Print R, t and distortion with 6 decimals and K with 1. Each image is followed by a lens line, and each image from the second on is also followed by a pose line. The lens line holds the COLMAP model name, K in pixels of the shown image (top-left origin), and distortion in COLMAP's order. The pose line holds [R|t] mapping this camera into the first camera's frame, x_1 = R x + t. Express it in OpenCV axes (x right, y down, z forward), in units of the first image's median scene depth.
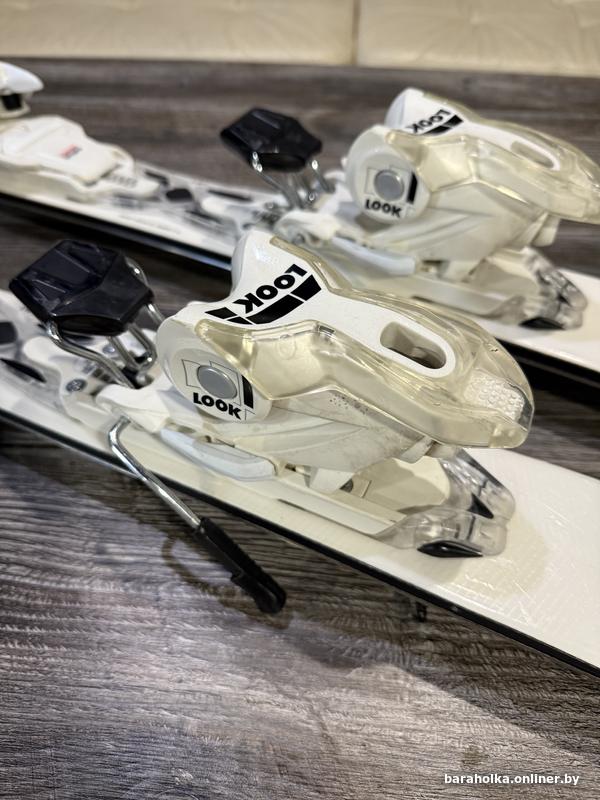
lens RADIAL K [[589.9, 0, 297.4], [0, 589.9, 405.6], [0, 0, 1]] dist [-0.026691, 0.013648]
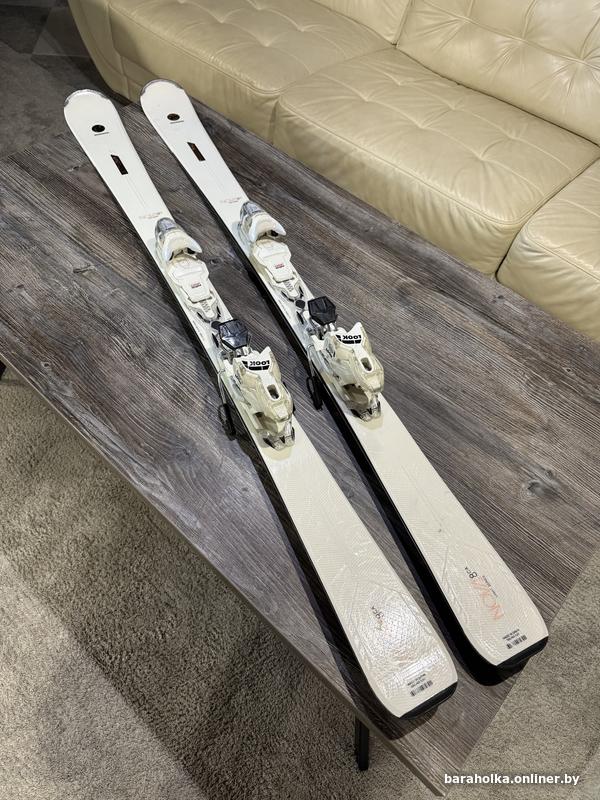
lens RADIAL K [[573.6, 0, 305.2], [0, 573.6, 397.8], [0, 0, 1]] dist [0.010237, -0.030324]
pose [[0.794683, 0.535029, -0.286746, 1.169845], [-0.516424, 0.844160, 0.143877, -0.572703], [0.319038, 0.033746, 0.947141, -2.132094]]
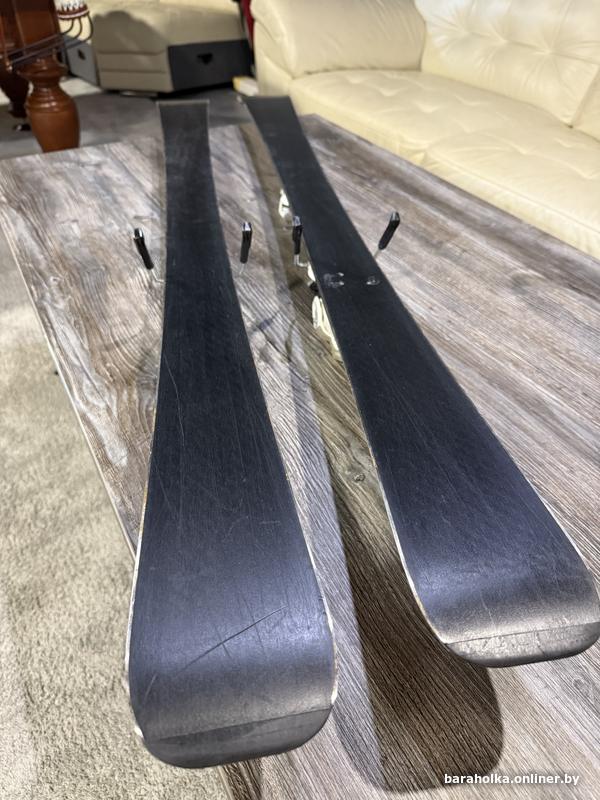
lens RADIAL K [[573.6, 0, 300.5], [0, 573.6, 401.2], [0, 0, 1]] dist [0.010237, -0.030324]
pose [[0.562371, 0.553869, -0.613977, 1.723302], [-0.642843, 0.759873, 0.096672, -0.039215], [0.520088, 0.340325, 0.783382, -0.748520]]
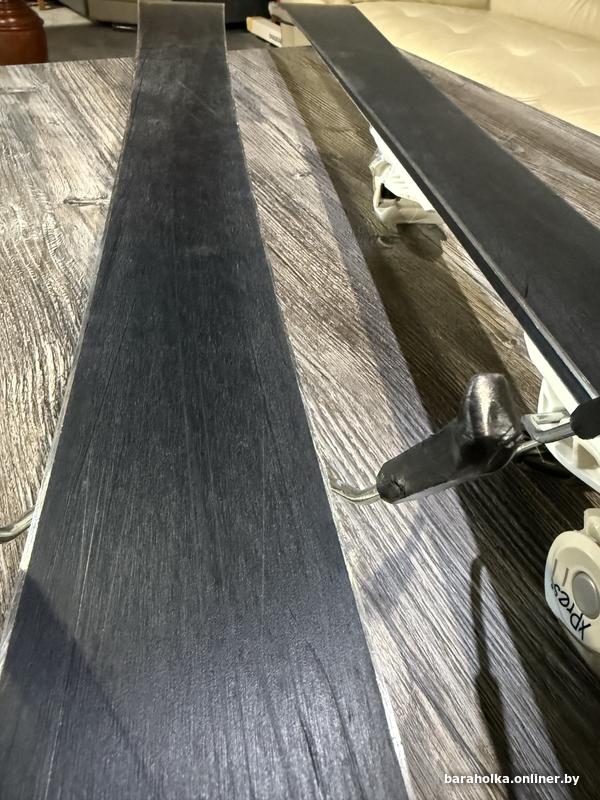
lens RADIAL K [[573.6, 0, 303.6], [0, 573.6, 361.7], [0, 0, 1]] dist [0.010237, -0.030324]
pose [[0.548599, 0.580751, -0.601471, -0.031039], [-0.679446, 0.728894, 0.084063, -0.180097], [0.487228, 0.362550, 0.794459, 0.309489]]
